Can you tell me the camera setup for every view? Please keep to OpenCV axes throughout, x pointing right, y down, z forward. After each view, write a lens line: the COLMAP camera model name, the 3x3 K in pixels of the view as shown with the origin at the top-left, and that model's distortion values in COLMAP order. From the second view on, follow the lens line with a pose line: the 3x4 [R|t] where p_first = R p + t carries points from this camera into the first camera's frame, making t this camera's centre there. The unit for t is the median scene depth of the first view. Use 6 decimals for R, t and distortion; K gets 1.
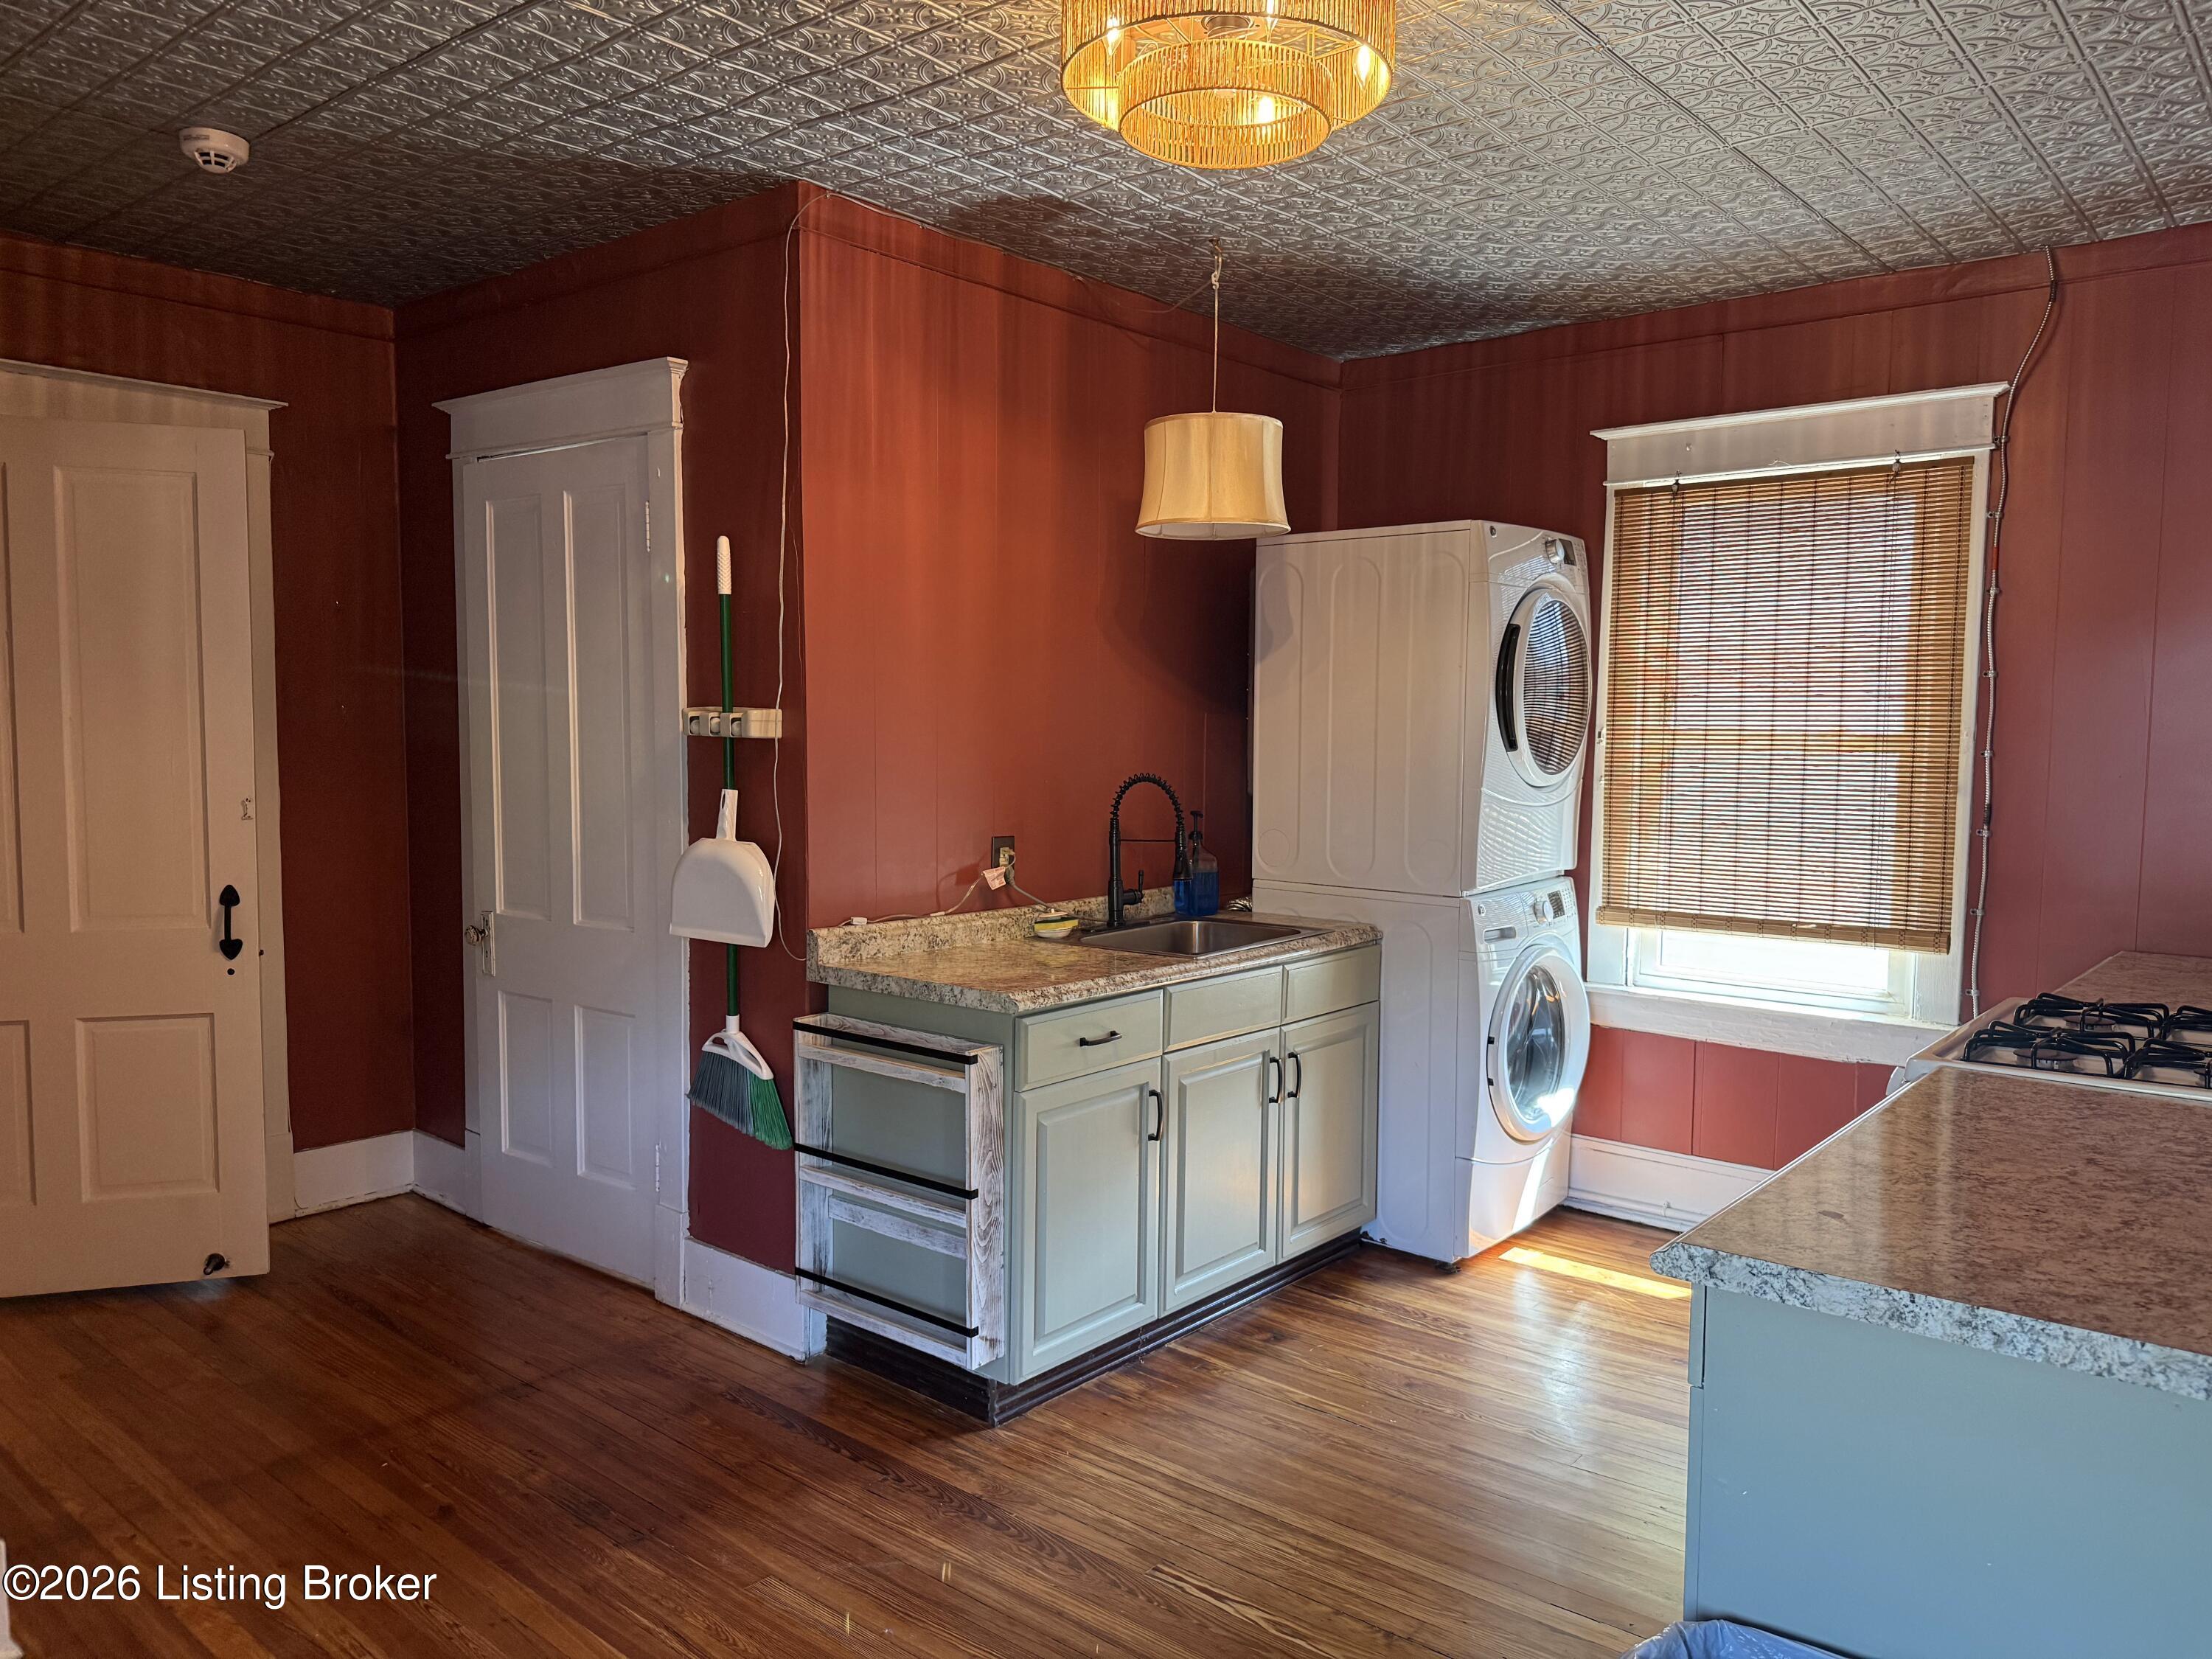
lens RADIAL K [[1558.7, 0, 1102.1], [0, 1558.7, 837.0], [0, 0, 1]] dist [0.121255, -0.196580]
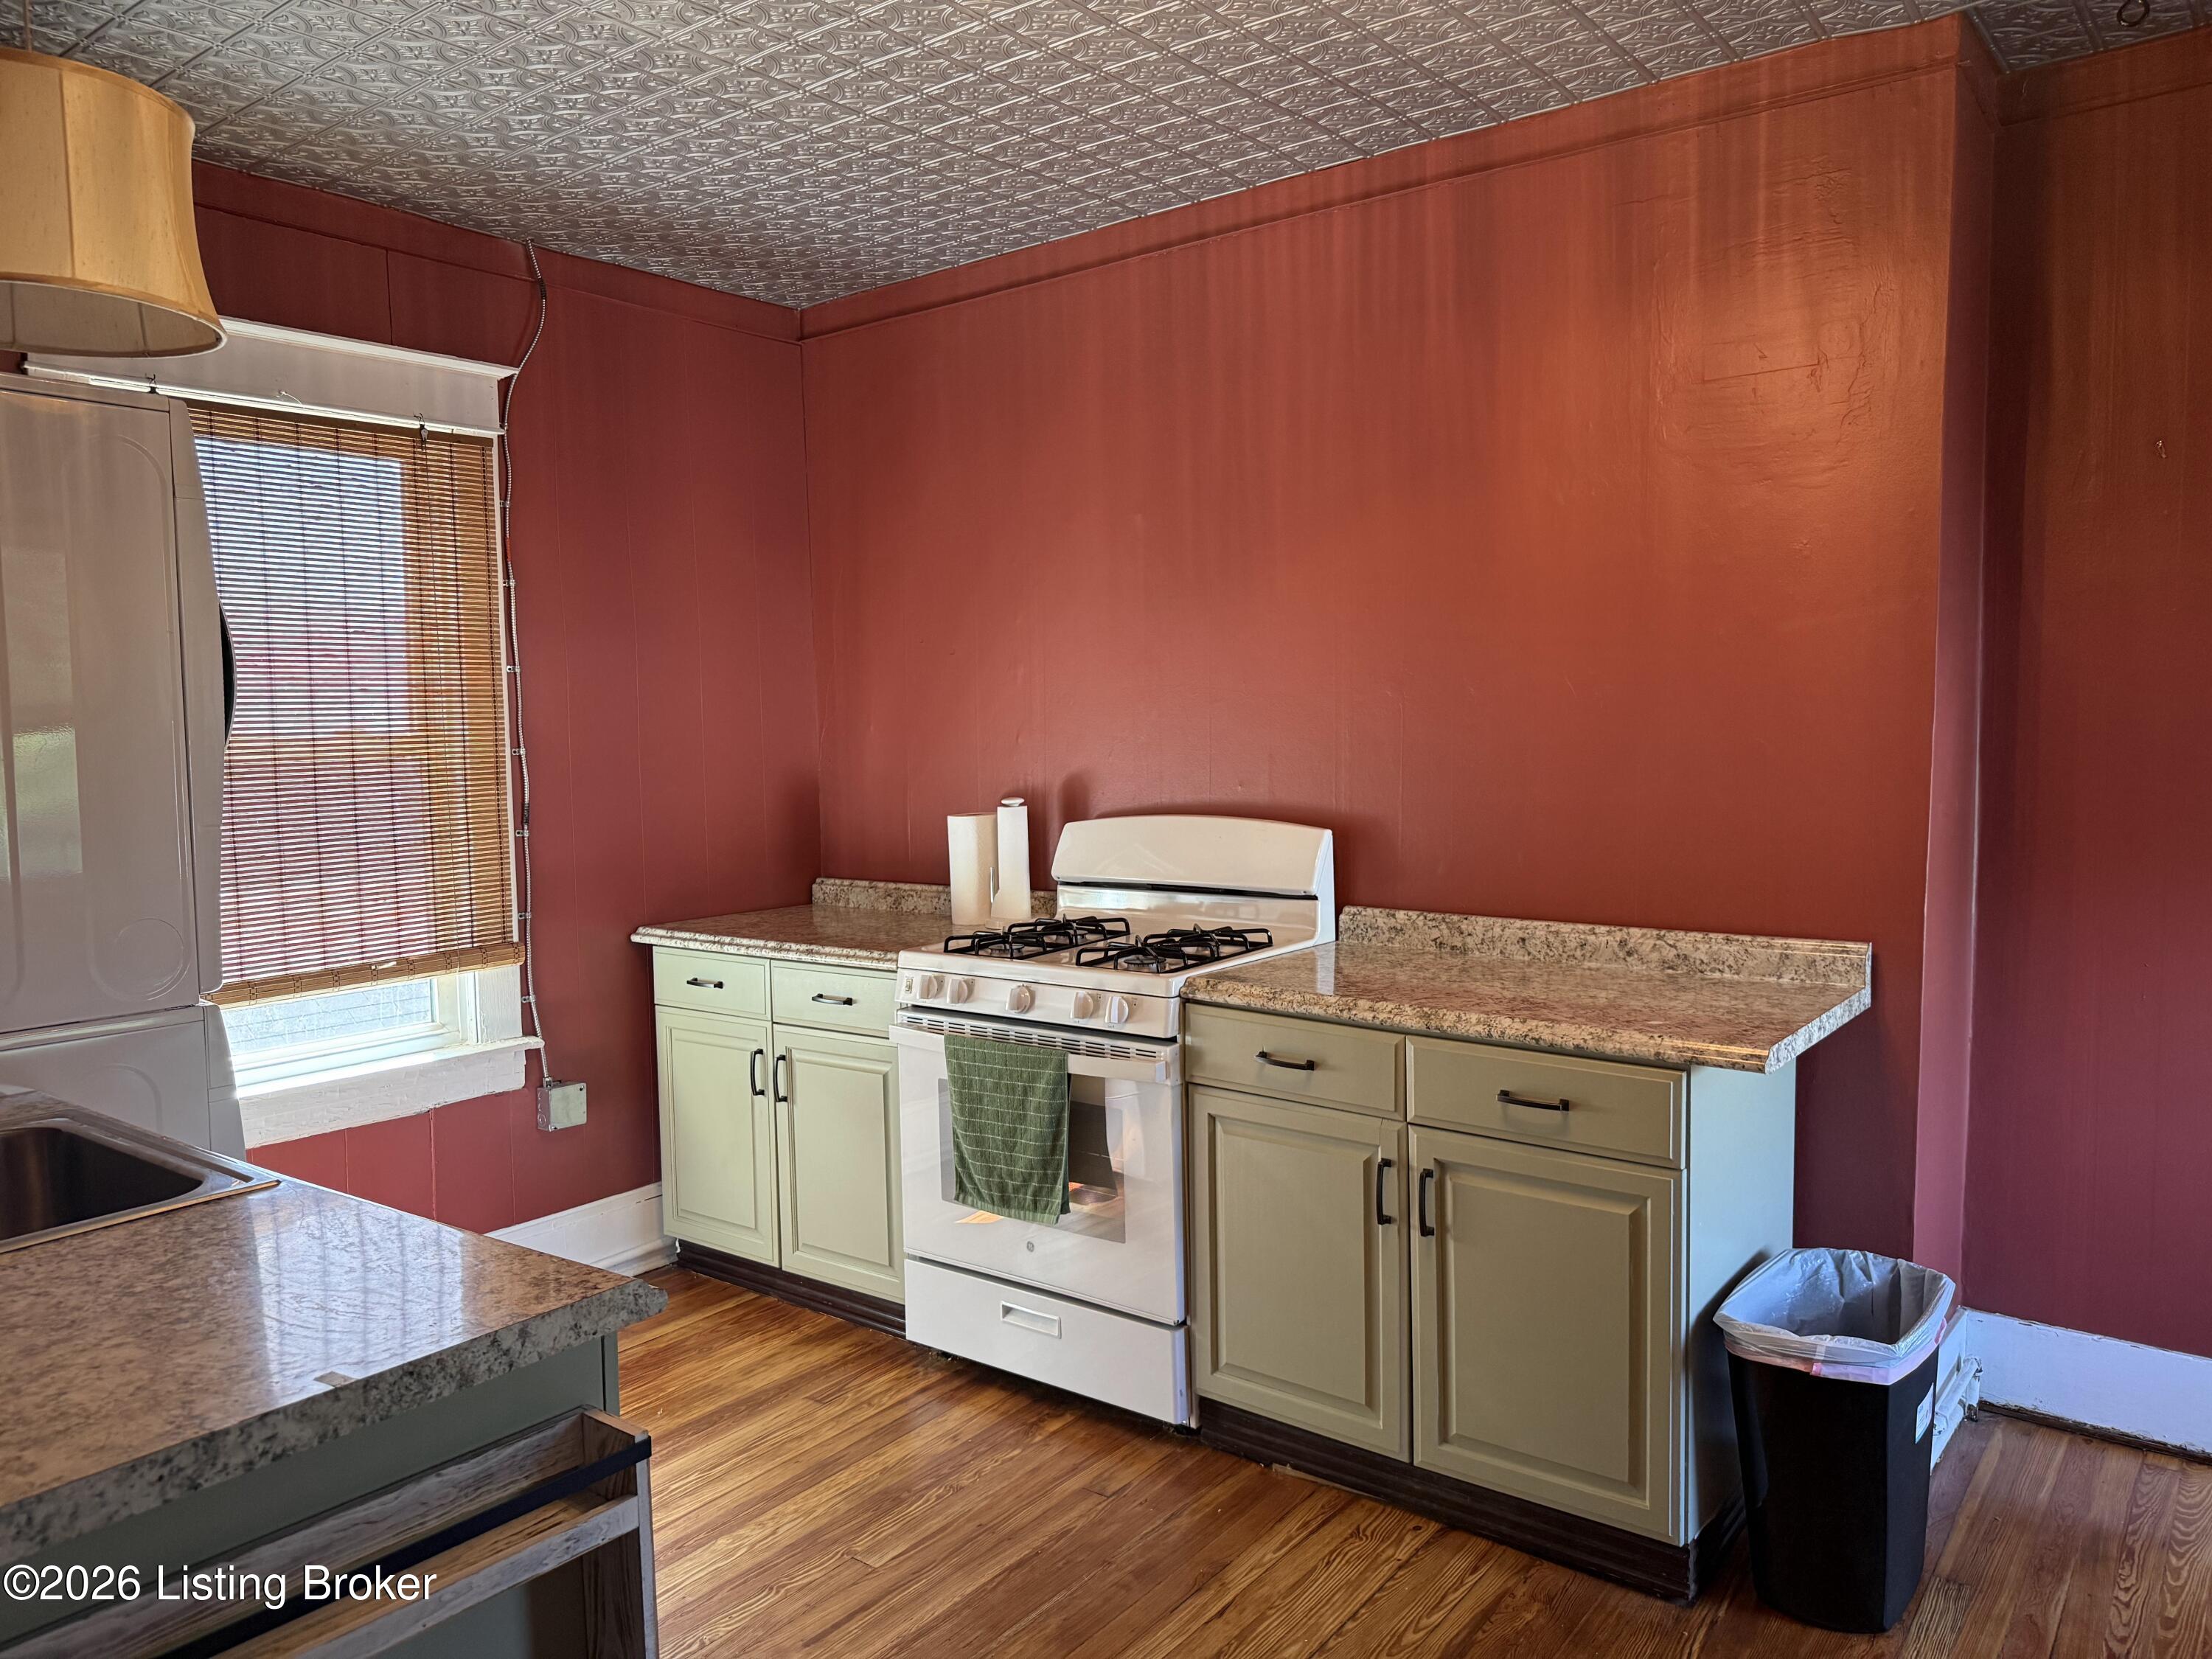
lens RADIAL K [[1558.7, 0, 1102.1], [0, 1558.7, 837.0], [0, 0, 1]] dist [0.121255, -0.196580]
pose [[-0.060401, -0.077401, 0.995169, -0.428226], [0.095738, 0.991943, 0.082961, -0.046805], [-0.993572, 0.100287, -0.052504, 0.700153]]
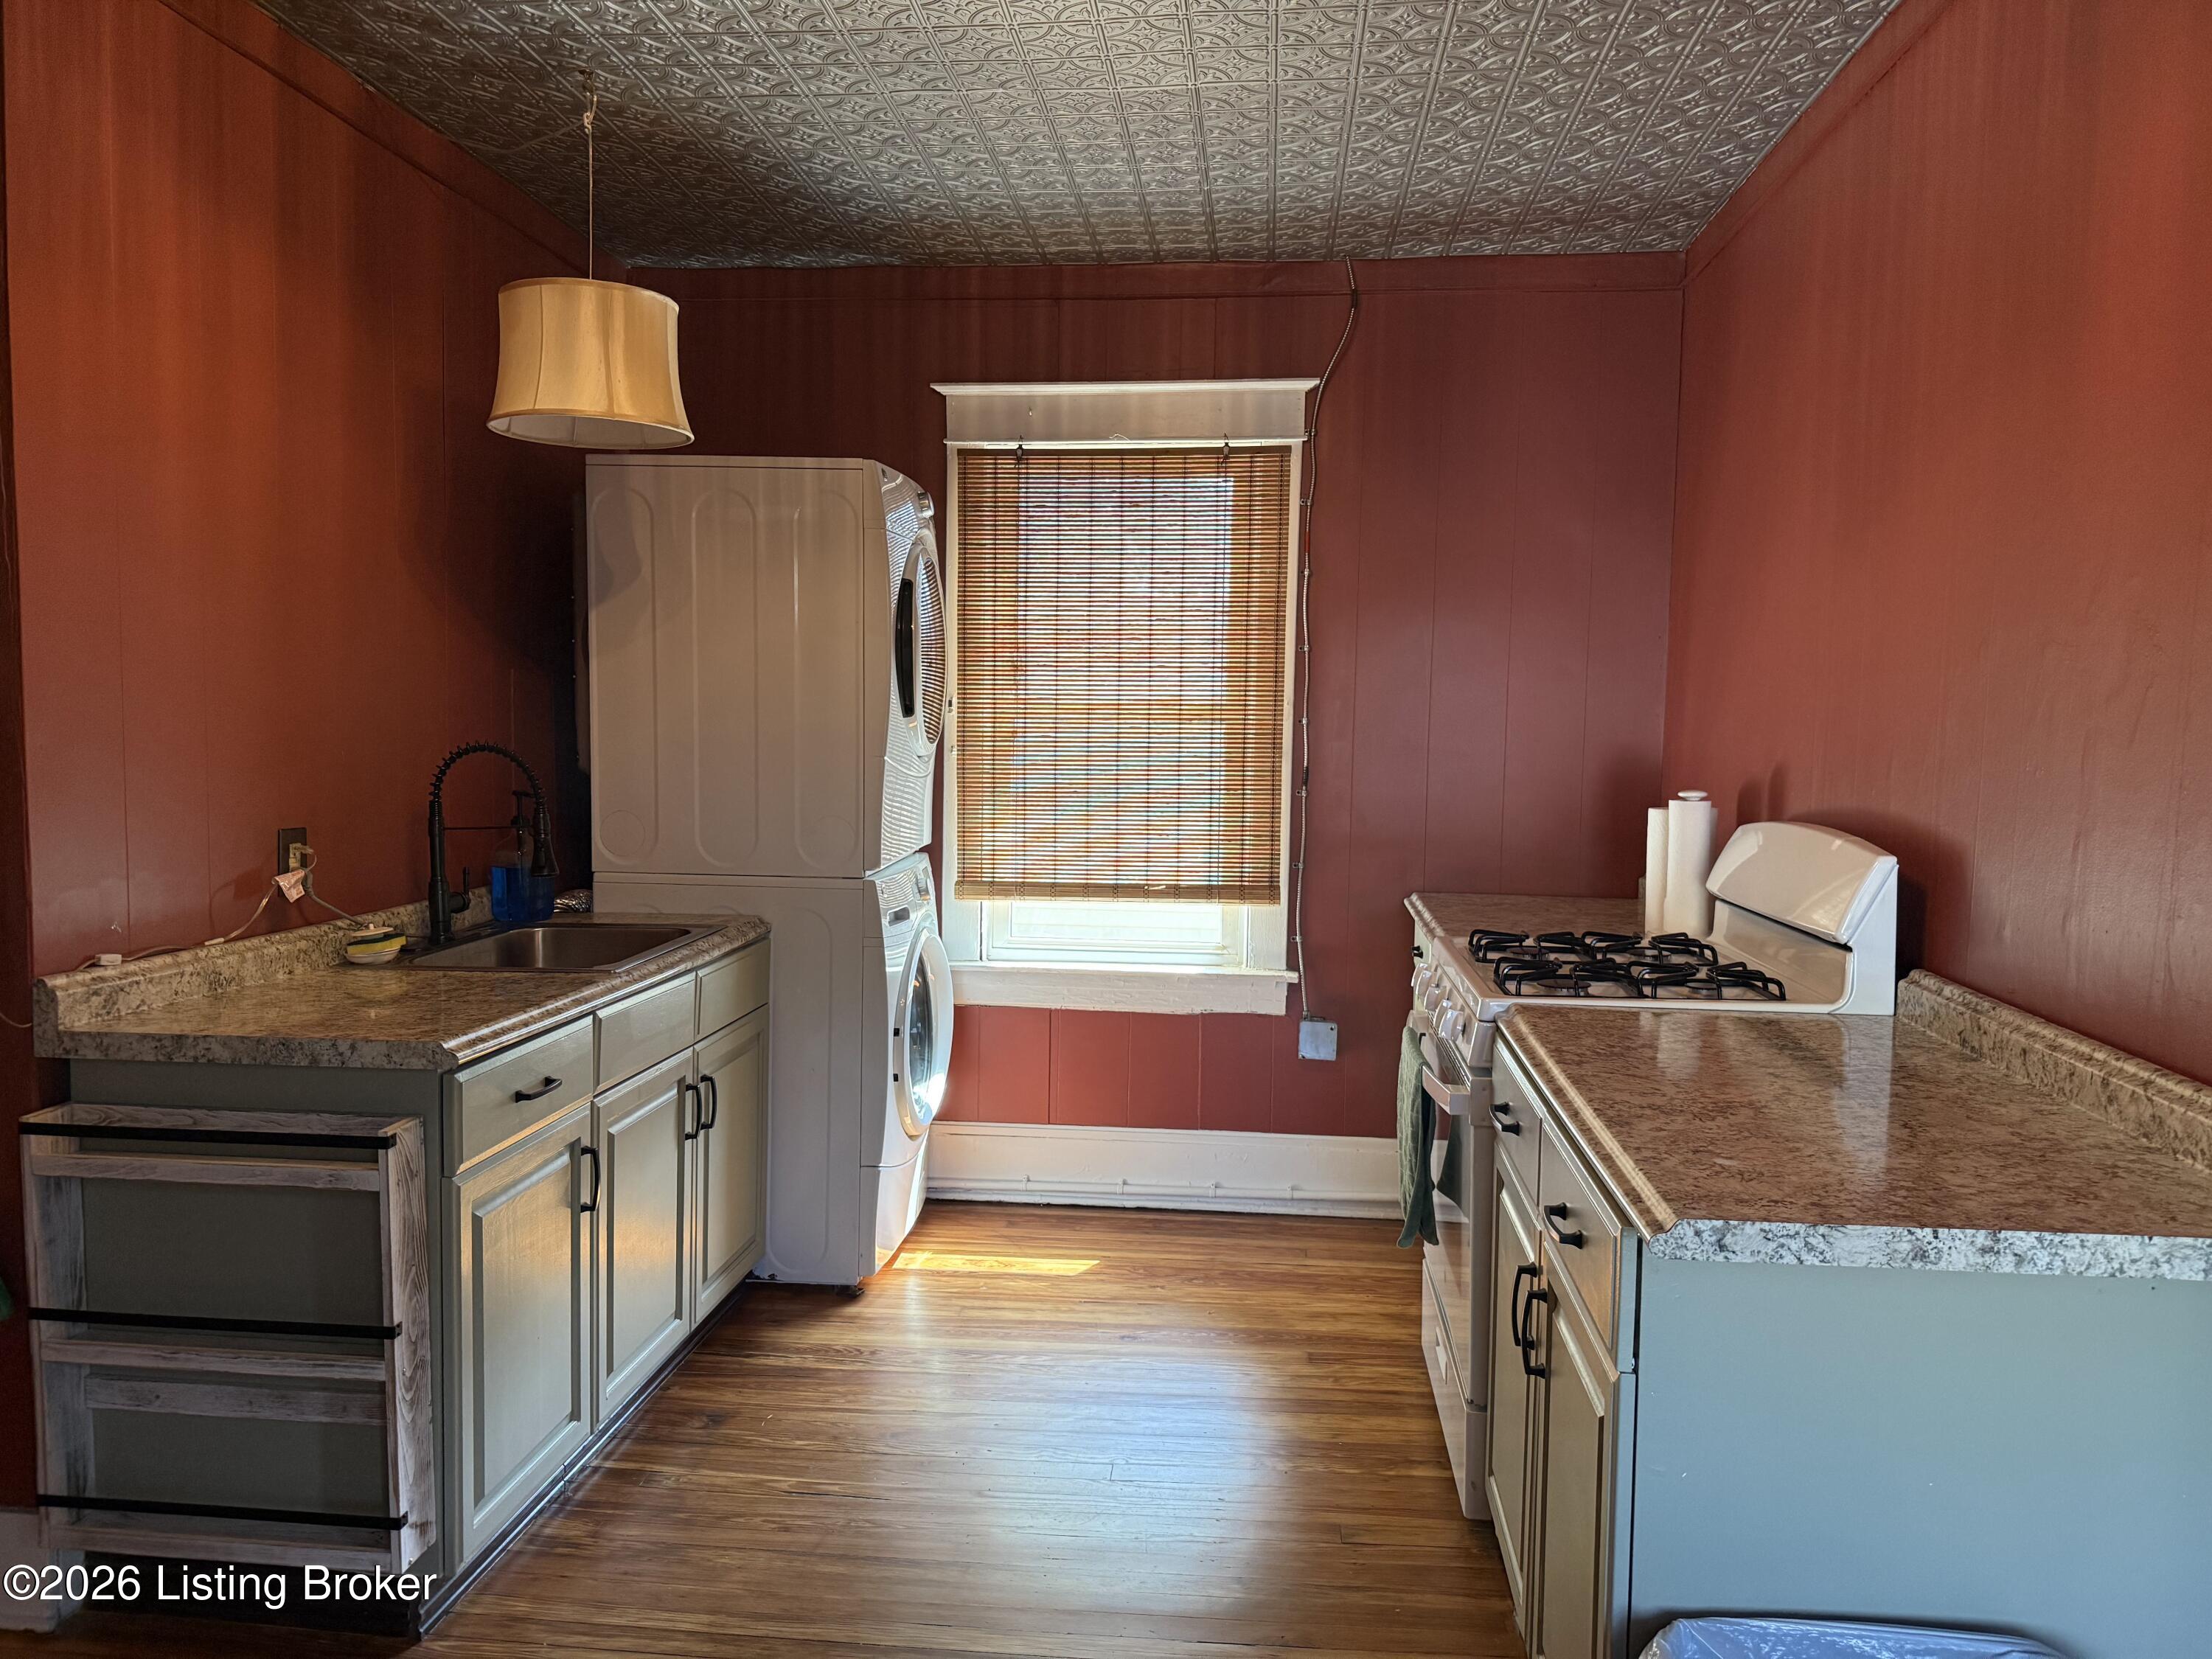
lens RADIAL K [[1558.7, 0, 1102.1], [0, 1558.7, 837.0], [0, 0, 1]] dist [0.121255, -0.196580]
pose [[0.821727, -0.038597, 0.568573, -0.175982], [0.035478, 0.999233, 0.016557, 0.004873], [-0.568776, 0.006566, 0.822466, 0.188702]]
